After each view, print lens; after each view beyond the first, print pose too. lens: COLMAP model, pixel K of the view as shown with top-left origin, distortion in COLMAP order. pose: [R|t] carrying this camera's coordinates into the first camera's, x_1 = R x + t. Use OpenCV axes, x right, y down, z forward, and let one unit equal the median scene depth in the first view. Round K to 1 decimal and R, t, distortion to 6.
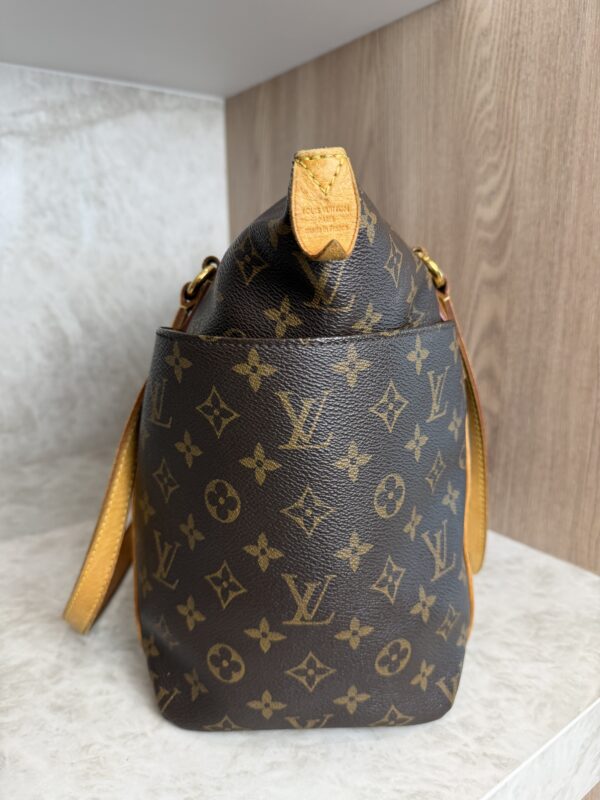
lens RADIAL K [[590.2, 0, 301.9], [0, 590.2, 397.5], [0, 0, 1]] dist [-0.033002, 0.006304]
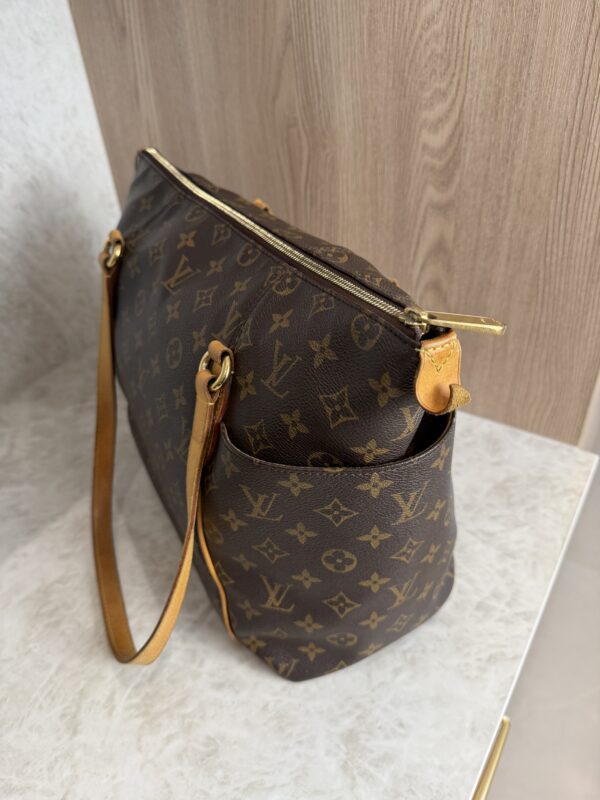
lens RADIAL K [[582.6, 0, 300.0], [0, 582.6, 400.0], [0, 0, 1]] dist [-0.033328, 0.005839]
pose [[0.937020, -0.254111, 0.239627, -0.274236], [0.137040, 0.898530, 0.416971, -0.377637], [-0.321269, -0.357872, 0.876764, 0.029242]]
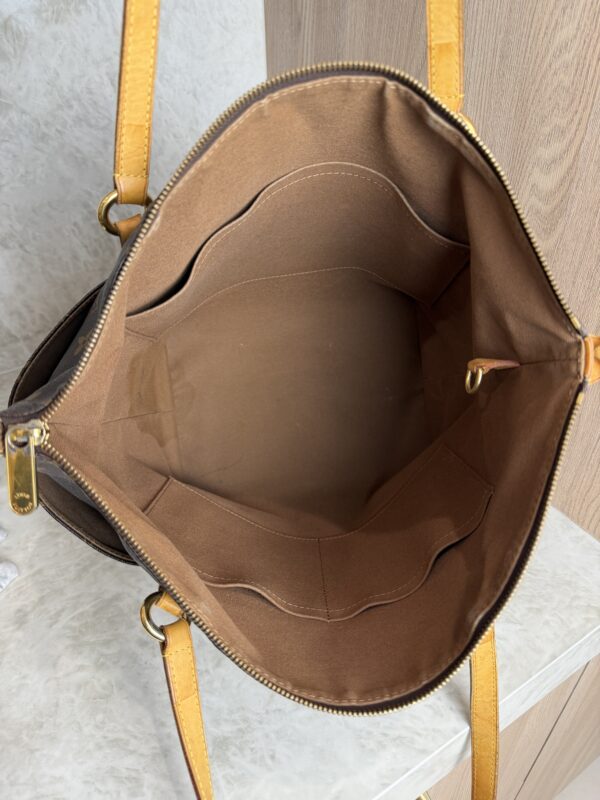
lens RADIAL K [[578.3, 0, 302.2], [0, 578.3, 401.0], [0, 0, 1]] dist [-0.017799, 0.004299]
pose [[0.996987, 0.043584, -0.064169, 0.010348], [-0.014512, 0.917425, 0.397645, -0.369310], [0.076201, -0.395515, 0.915293, 0.006808]]
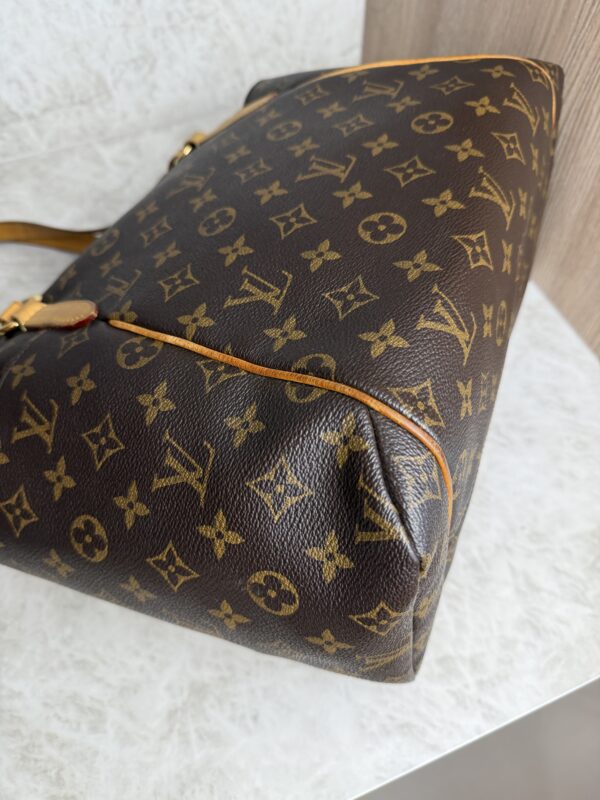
lens RADIAL K [[598.4, 0, 294.6], [0, 598.4, 398.2], [0, 0, 1]] dist [-0.040418, 0.012598]
pose [[0.967283, 0.211592, -0.139969, 0.002813], [-0.058928, 0.724015, 0.687263, -0.355676], [0.246759, -0.656530, 0.712796, 0.298920]]
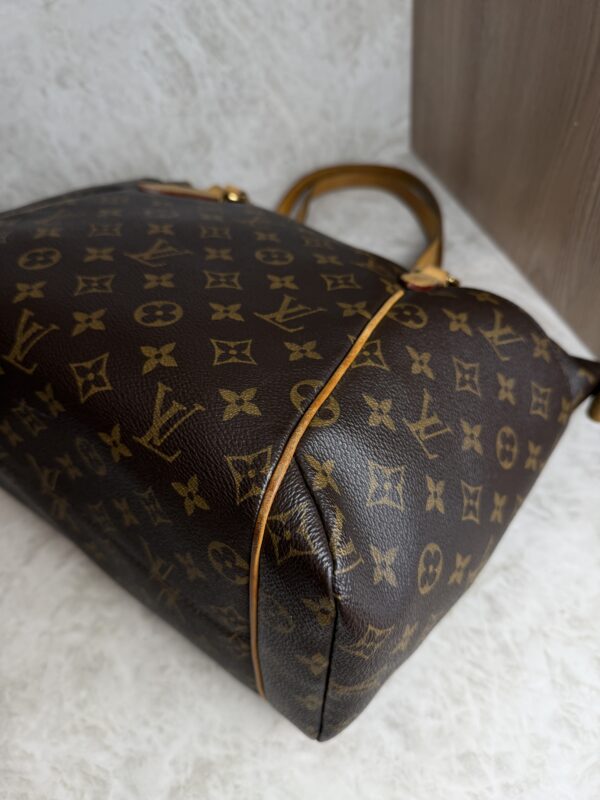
lens RADIAL K [[598.4, 0, 294.6], [0, 598.4, 398.2], [0, 0, 1]] dist [-0.040418, 0.012598]
pose [[0.933957, 0.196650, -0.298418, 0.085737], [0.030863, 0.787504, 0.615536, -0.363264], [0.356051, -0.584094, 0.729426, 0.336353]]
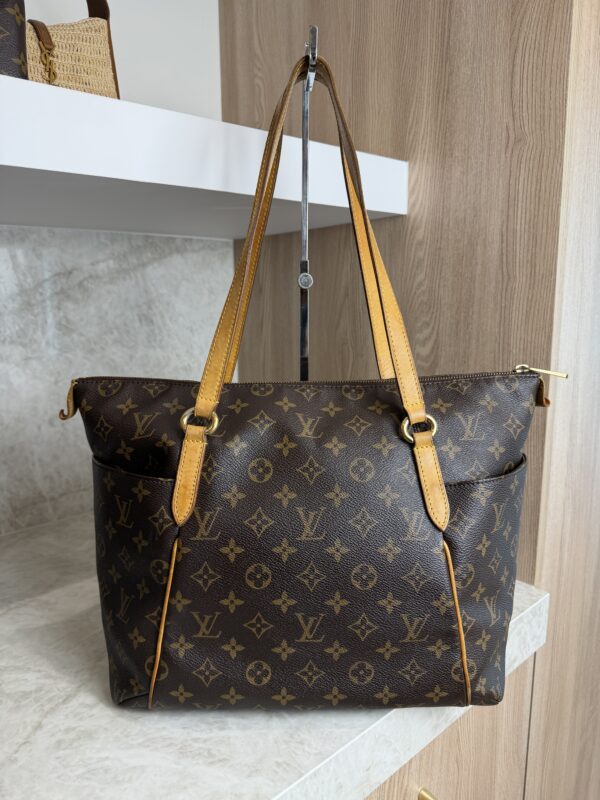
lens RADIAL K [[562.6, 0, 299.8], [0, 562.6, 411.0], [0, 0, 1]] dist [0.109166, -0.155870]
pose [[0.995565, -0.021390, 0.091609, -0.183333], [0.023774, 0.999405, -0.025005, -0.120645], [-0.091020, 0.027072, 0.995481, -0.562433]]
